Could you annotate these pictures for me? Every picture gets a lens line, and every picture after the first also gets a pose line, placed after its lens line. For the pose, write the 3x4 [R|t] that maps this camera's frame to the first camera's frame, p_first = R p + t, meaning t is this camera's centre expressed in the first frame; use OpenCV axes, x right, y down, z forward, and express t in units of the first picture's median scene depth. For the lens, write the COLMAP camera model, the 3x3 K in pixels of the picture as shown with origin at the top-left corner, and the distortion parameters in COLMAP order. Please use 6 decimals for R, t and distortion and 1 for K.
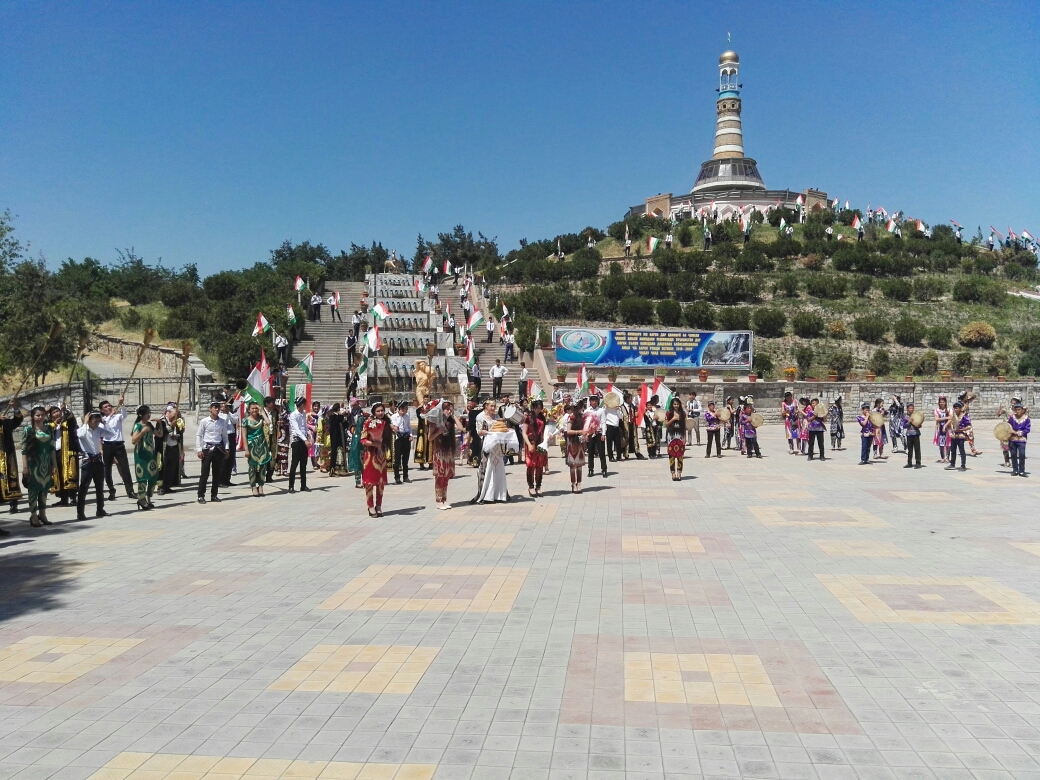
lens RADIAL K [[820.9, 0, 520.0], [0, 820.9, 390.0], [0, 0, 1]] dist [0.082624, -0.139079]
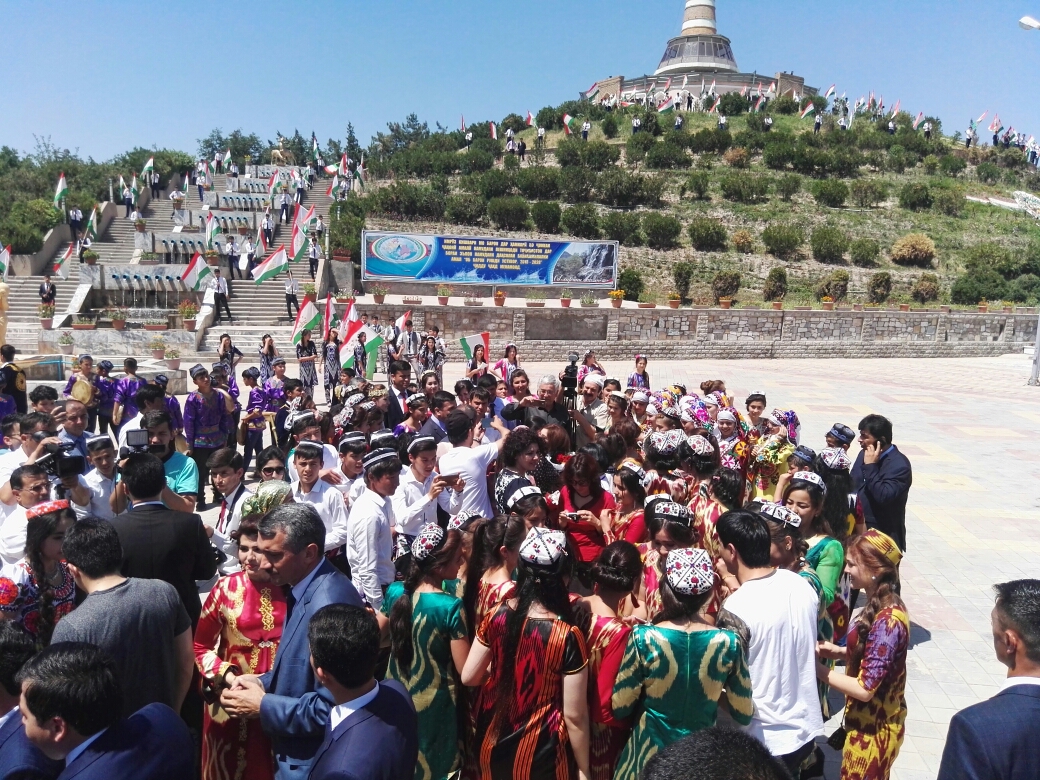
lens RADIAL K [[820.9, 0, 520.0], [0, 820.9, 390.0], [0, 0, 1]] dist [0.082624, -0.139079]
pose [[0.998071, 0.028680, -0.055053, 0.210515], [-0.022102, 0.992935, 0.116584, -0.016221], [0.058007, -0.115142, 0.991654, 0.148868]]
